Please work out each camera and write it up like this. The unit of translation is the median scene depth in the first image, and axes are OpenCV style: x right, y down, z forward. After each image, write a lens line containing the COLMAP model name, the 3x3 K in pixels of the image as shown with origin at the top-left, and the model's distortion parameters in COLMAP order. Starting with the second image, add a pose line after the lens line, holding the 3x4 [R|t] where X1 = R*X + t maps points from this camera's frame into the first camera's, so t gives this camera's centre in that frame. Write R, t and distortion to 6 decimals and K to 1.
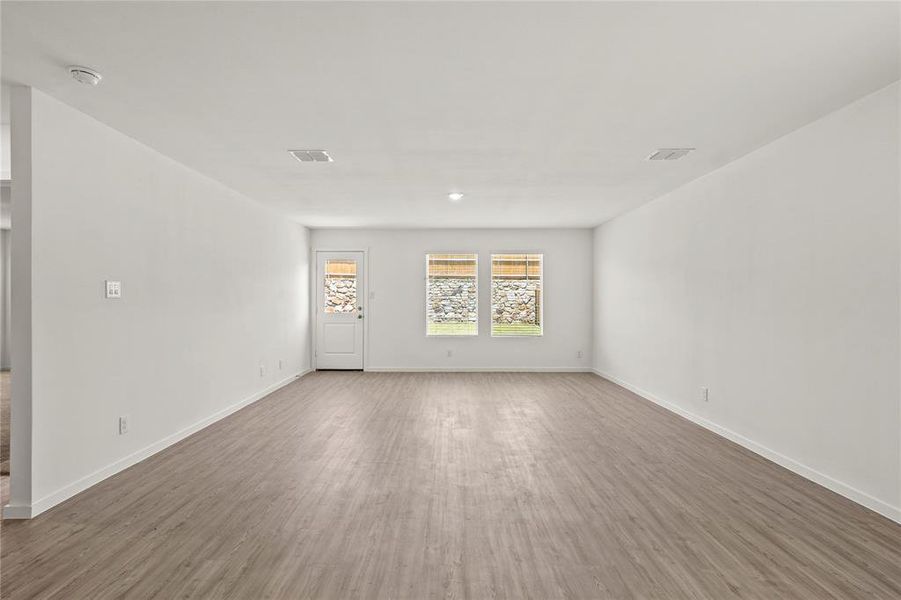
lens RADIAL K [[417.7, 0, 454.5], [0, 417.7, 285.0], [0, 0, 1]] dist [0.001875, 0.001348]
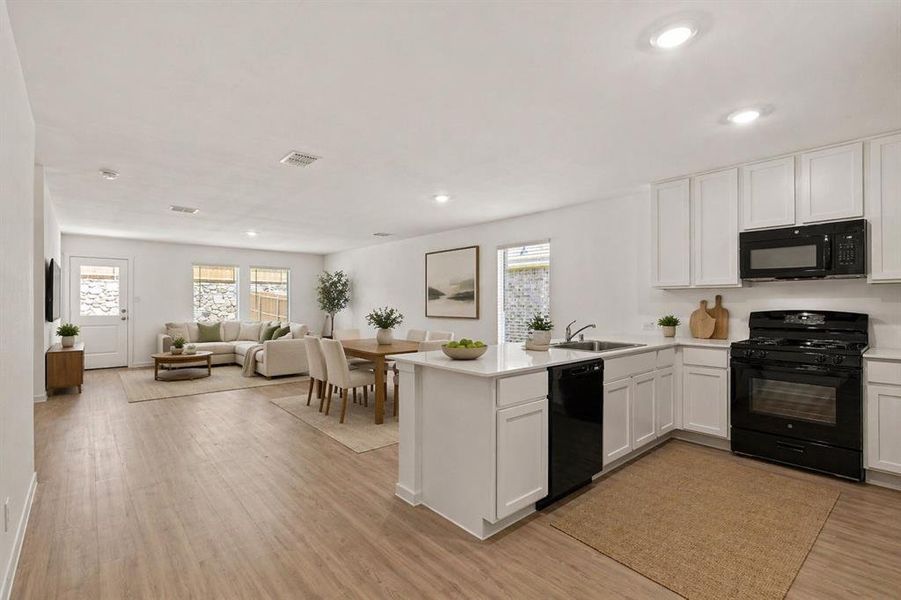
lens RADIAL K [[417.7, 0, 448.2], [0, 417.7, 301.7], [0, 0, 1]] dist [0.001875, 0.001348]
pose [[0.752594, 0.002765, 0.658479, -0.118969], [-0.024458, 0.999419, 0.023757, -0.006233], [-0.658030, -0.033984, 0.752224, -0.152746]]
